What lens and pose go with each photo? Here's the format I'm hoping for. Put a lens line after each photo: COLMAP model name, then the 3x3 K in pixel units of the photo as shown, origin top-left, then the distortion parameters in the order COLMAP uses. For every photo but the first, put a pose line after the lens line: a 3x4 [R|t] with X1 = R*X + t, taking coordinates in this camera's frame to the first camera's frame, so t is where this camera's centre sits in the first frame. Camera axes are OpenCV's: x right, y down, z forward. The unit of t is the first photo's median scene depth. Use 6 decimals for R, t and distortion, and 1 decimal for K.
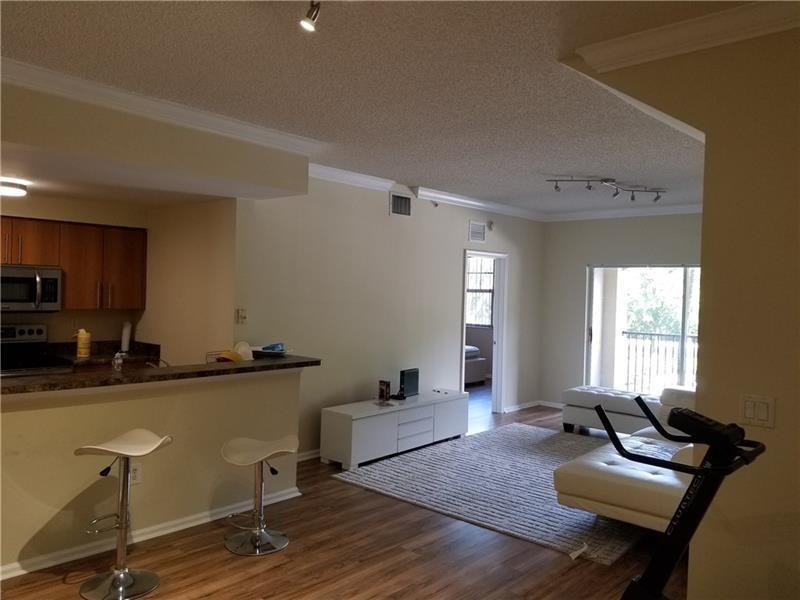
lens RADIAL K [[620.9, 0, 395.9], [0, 620.9, 298.5], [0, 0, 1]] dist [0.005942, -0.000401]
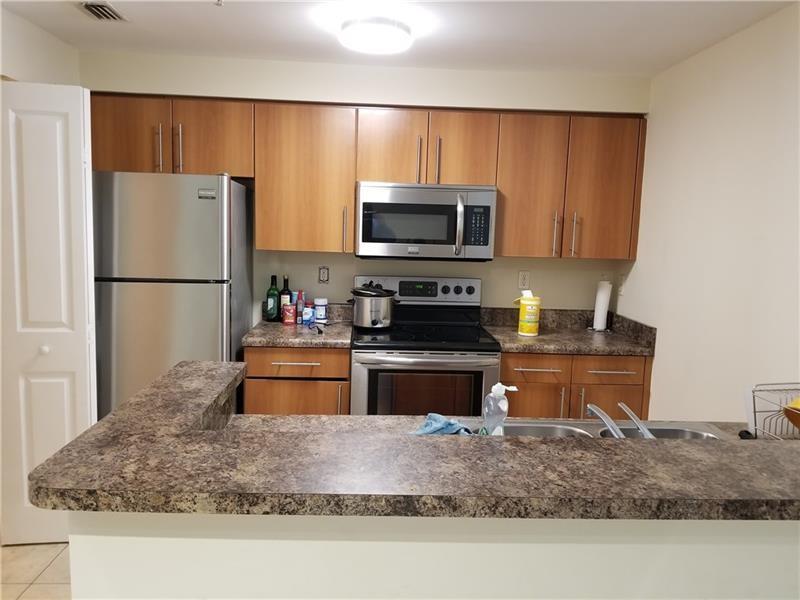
lens RADIAL K [[620.9, 0, 395.9], [0, 620.9, 298.5], [0, 0, 1]] dist [0.005942, -0.000401]
pose [[0.688233, 0.080953, -0.720959, -0.158723], [-0.013977, 0.995050, 0.098388, -0.000591], [0.725355, -0.057637, 0.685958, 0.501145]]
